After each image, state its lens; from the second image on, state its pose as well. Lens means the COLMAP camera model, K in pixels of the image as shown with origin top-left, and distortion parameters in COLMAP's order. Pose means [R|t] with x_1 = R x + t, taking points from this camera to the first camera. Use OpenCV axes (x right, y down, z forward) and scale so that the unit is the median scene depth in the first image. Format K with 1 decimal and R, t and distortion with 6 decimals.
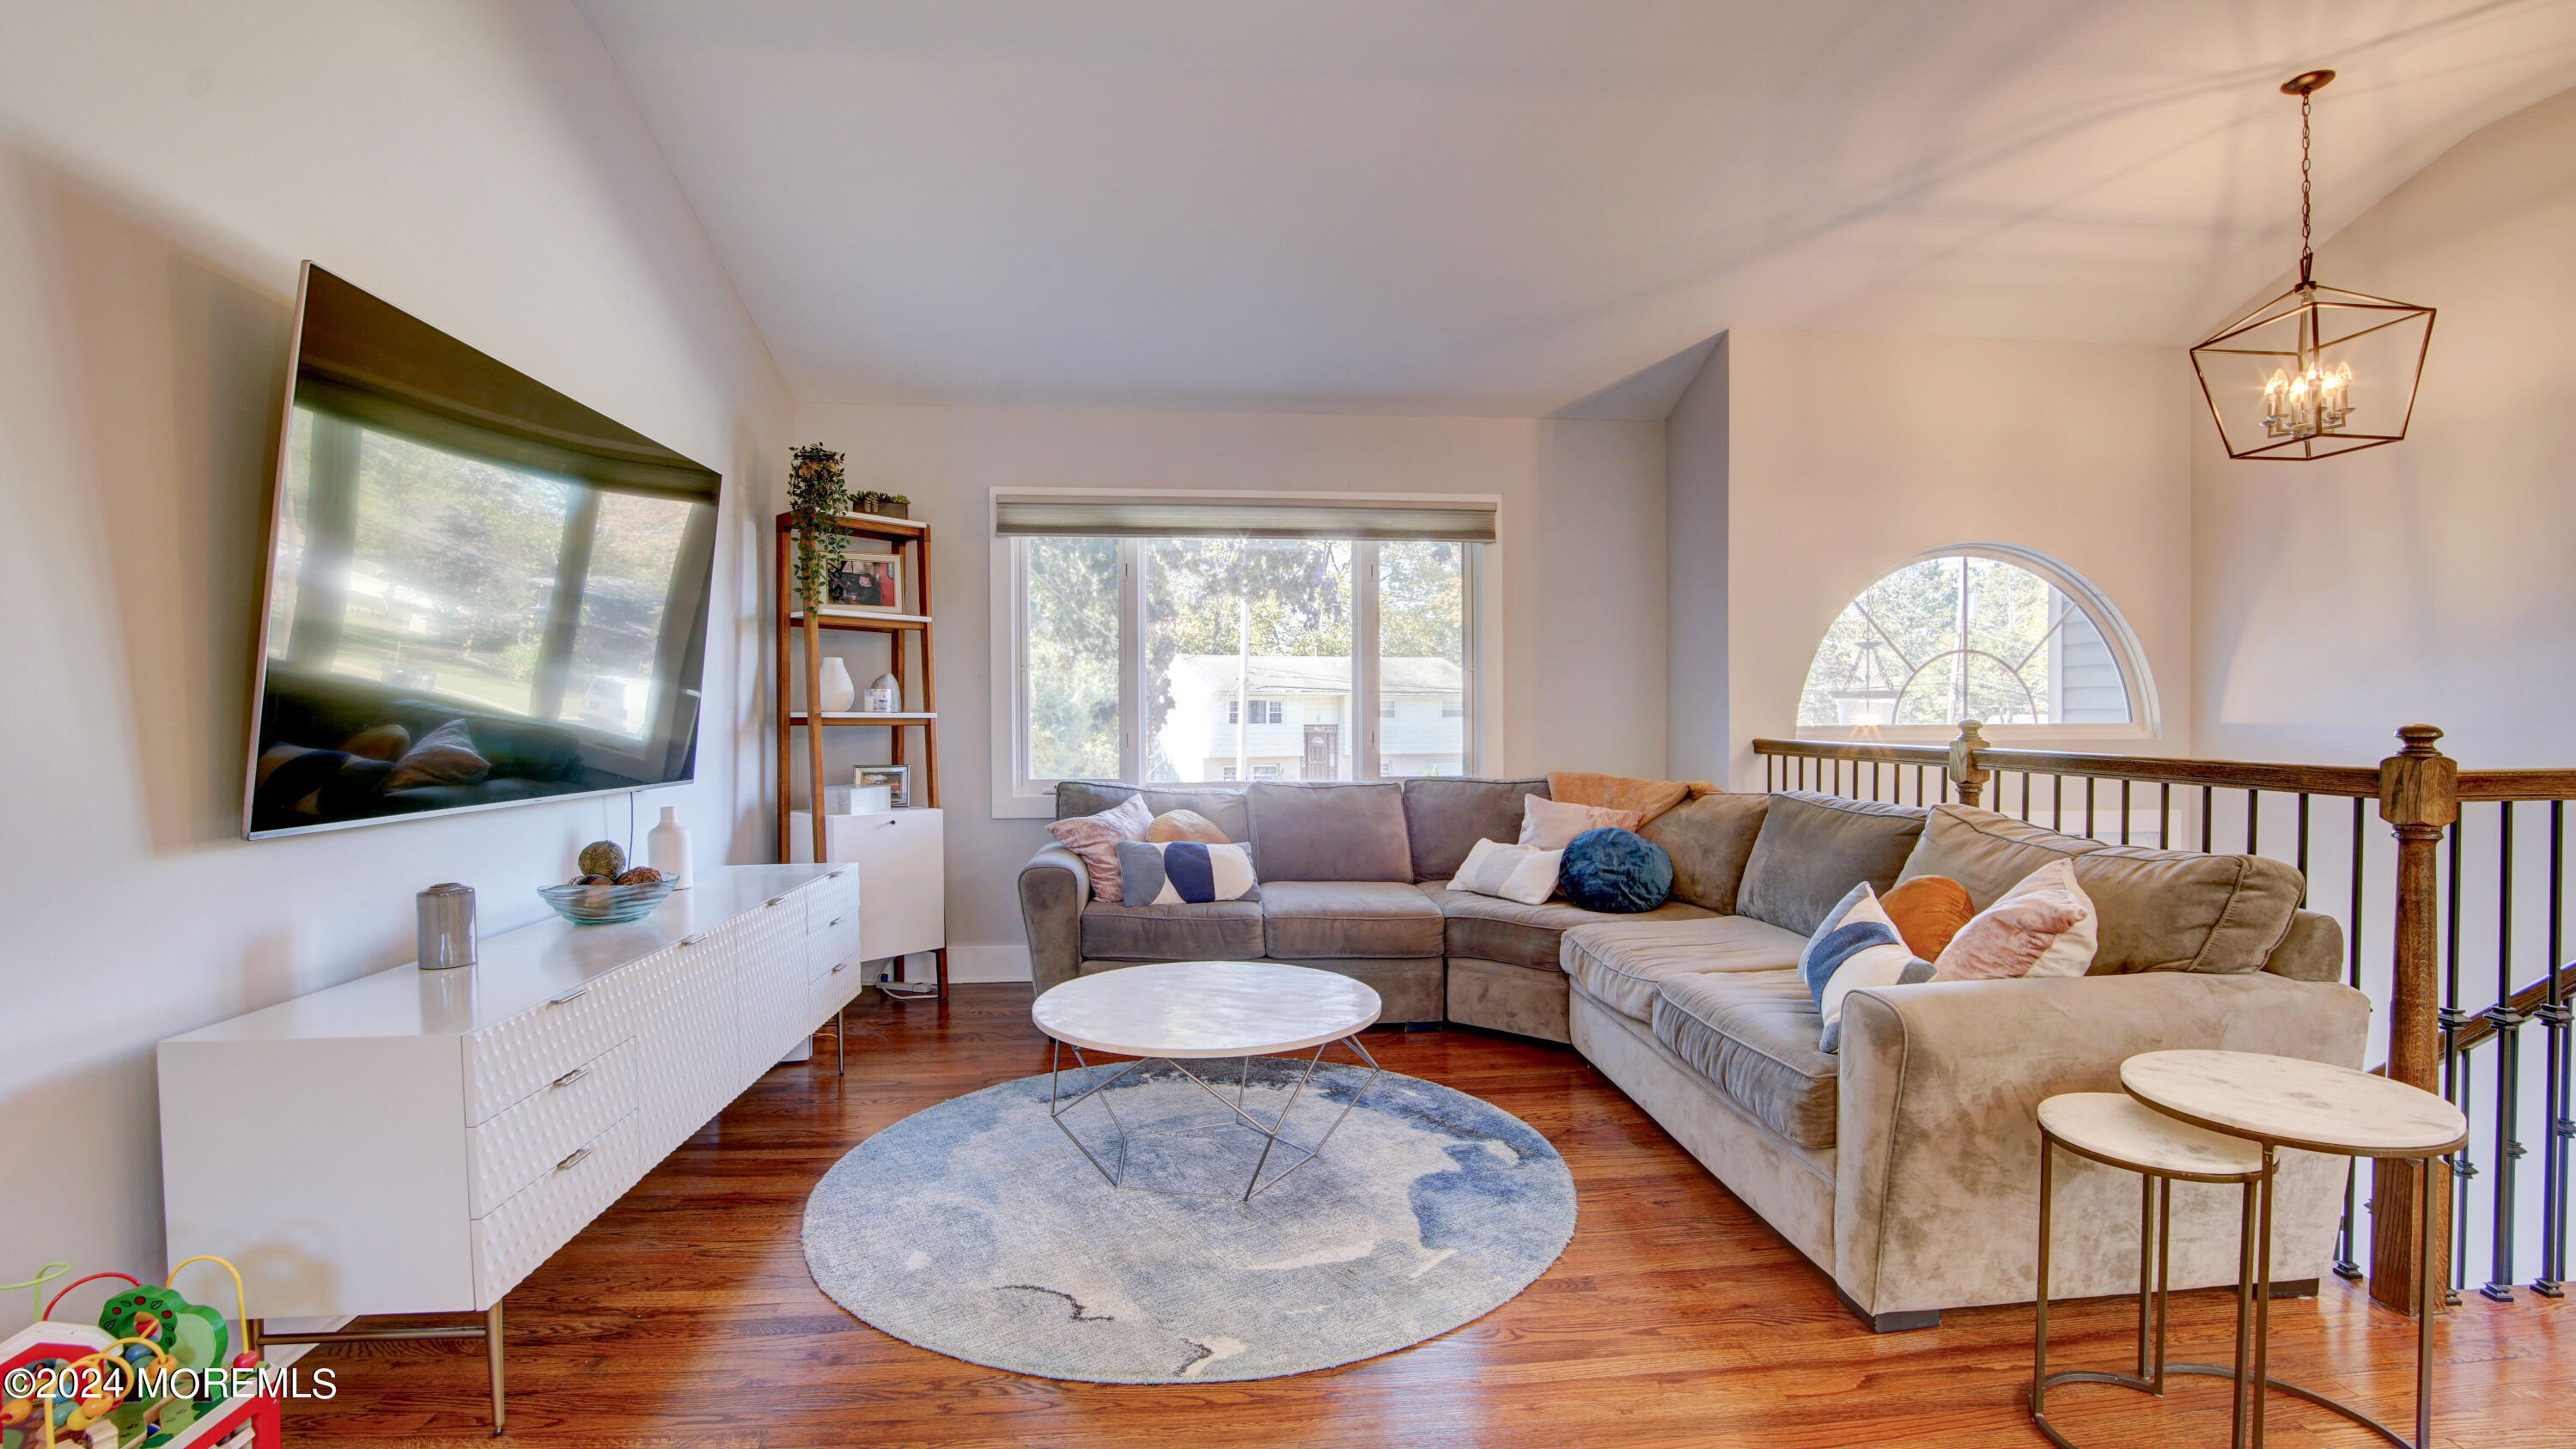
lens RADIAL K [[1180.1, 0, 1287.4], [0, 1180.1, 760.7], [0, 0, 1]] dist [-0.038669, 0.011906]
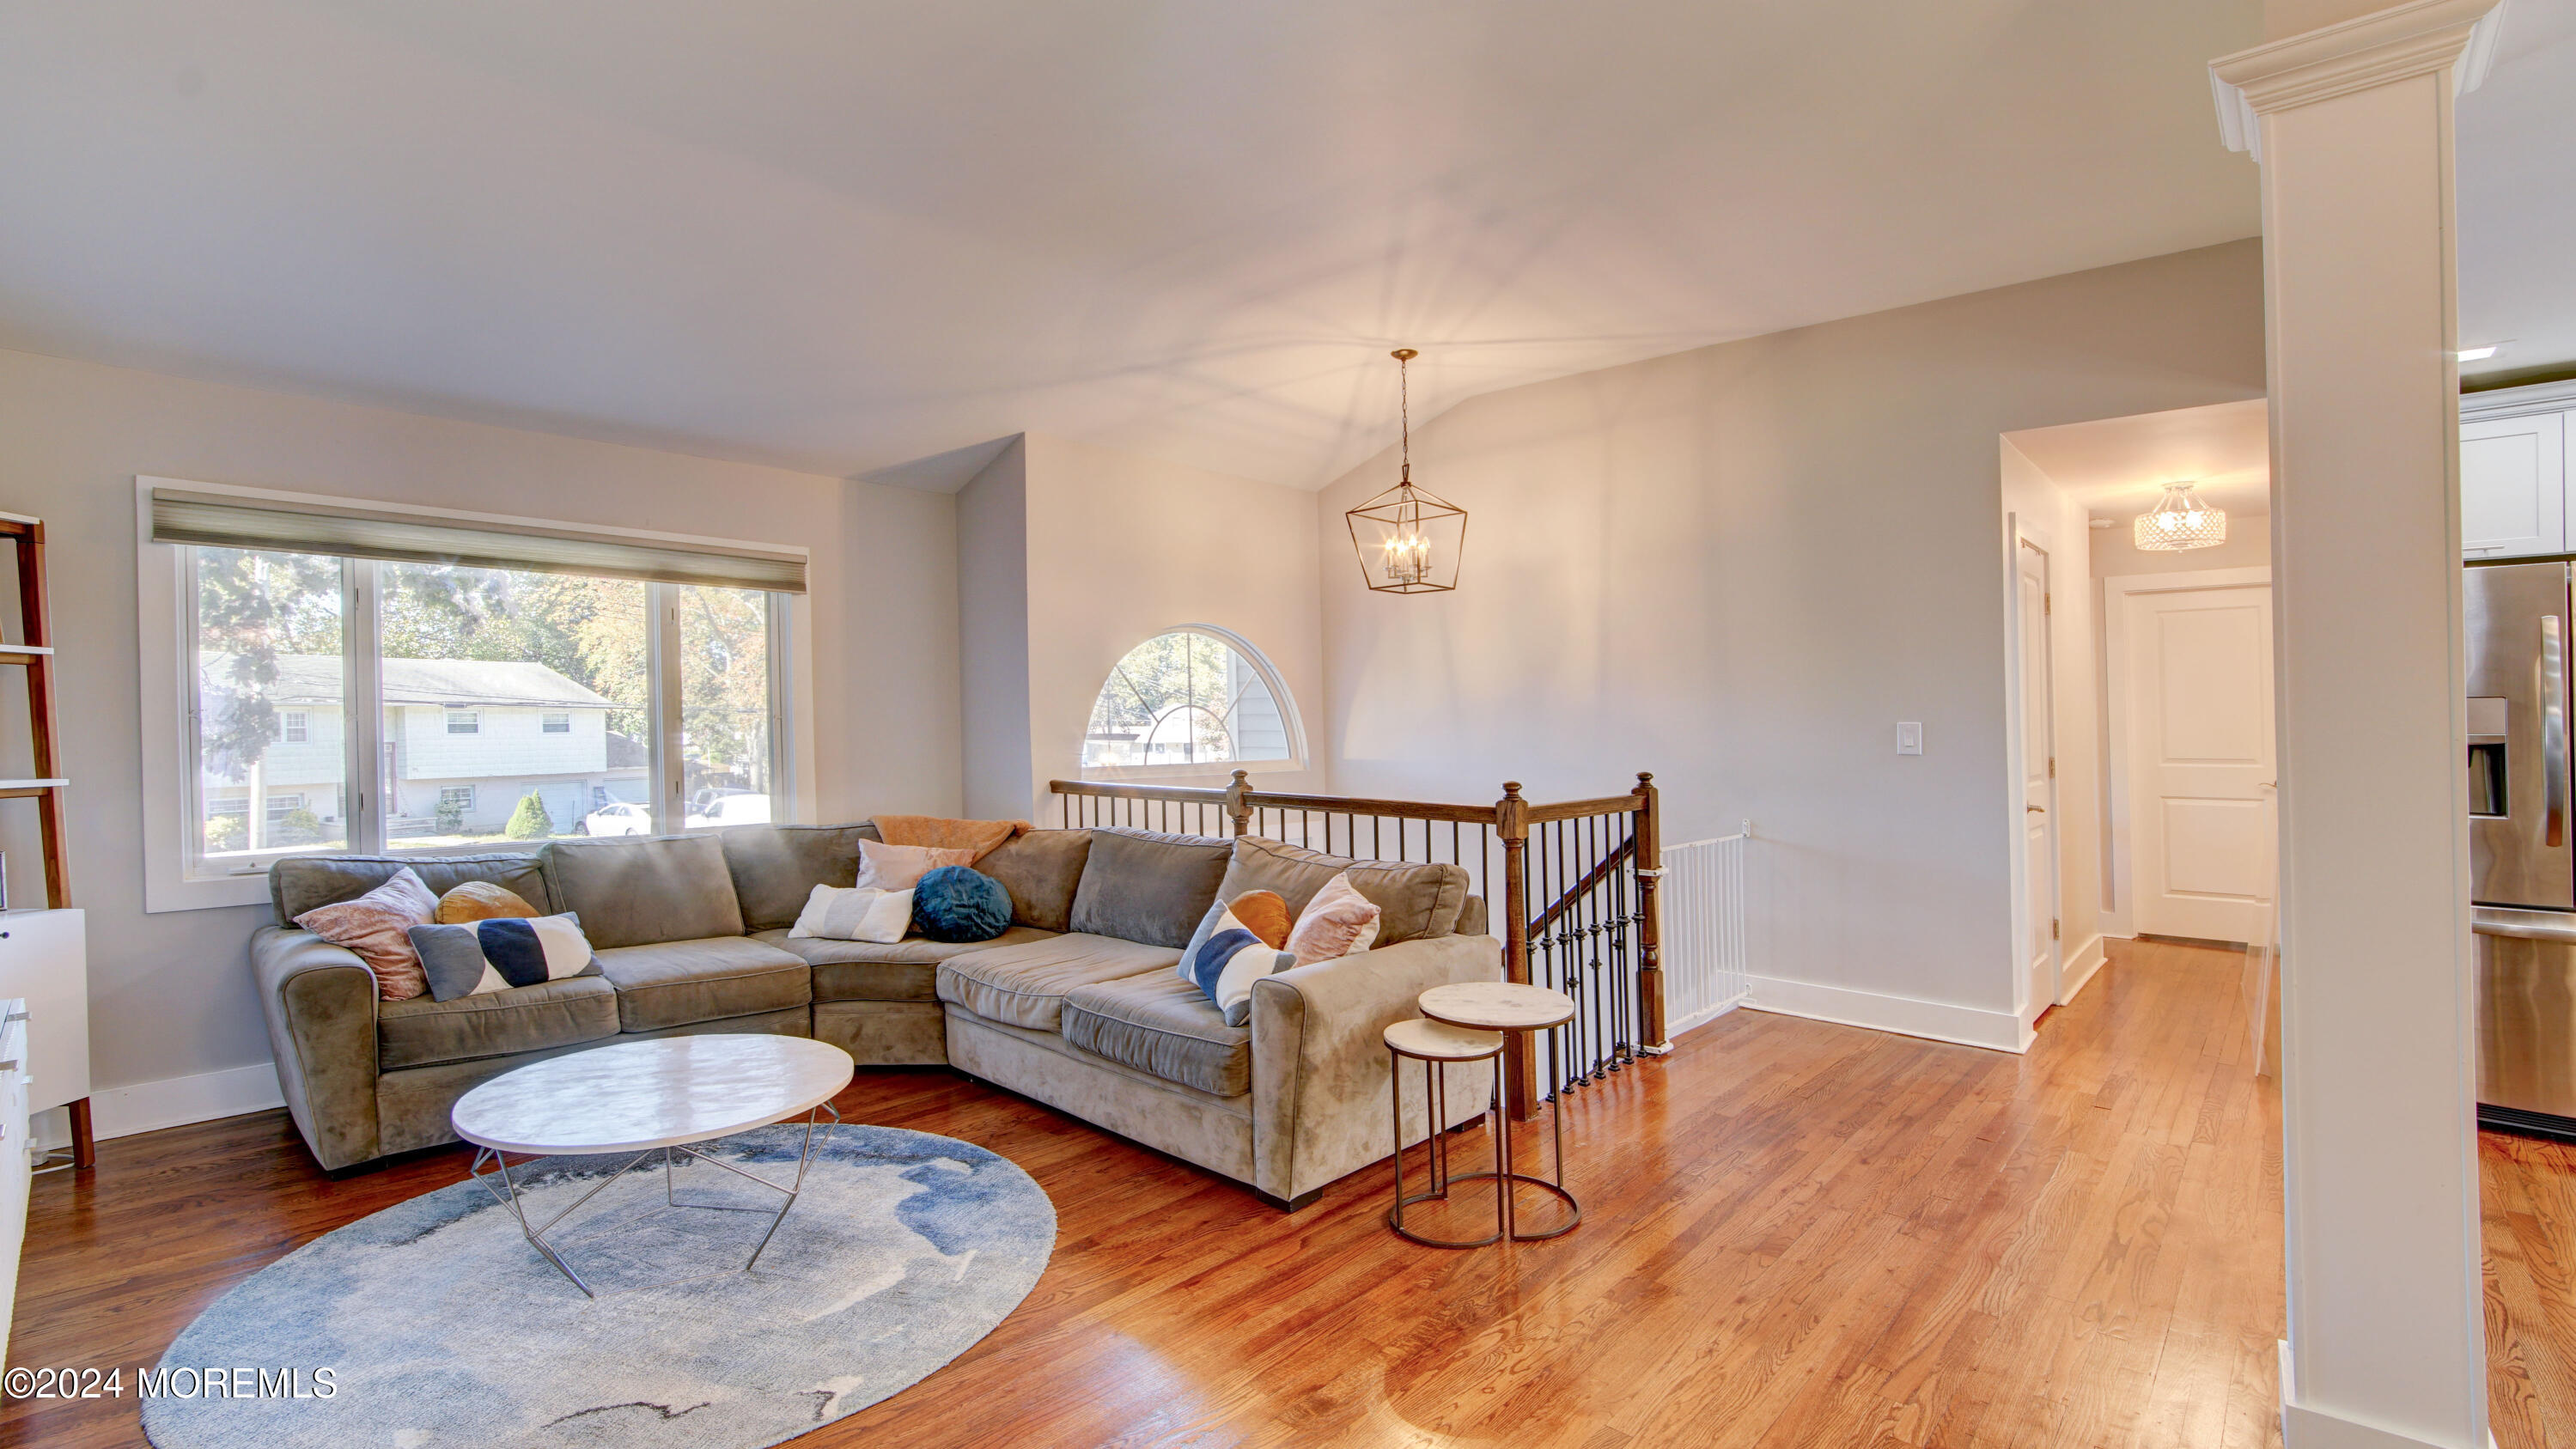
lens RADIAL K [[1198.0, 0, 1288.0], [0, 1198.0, 724.5], [0, 0, 1]] dist [-0.021505, -0.000567]
pose [[0.745106, -0.001903, 0.666944, -0.319836], [0.025278, 0.999358, -0.025389, -0.053047], [-0.666467, 0.035776, 0.744675, -0.087721]]
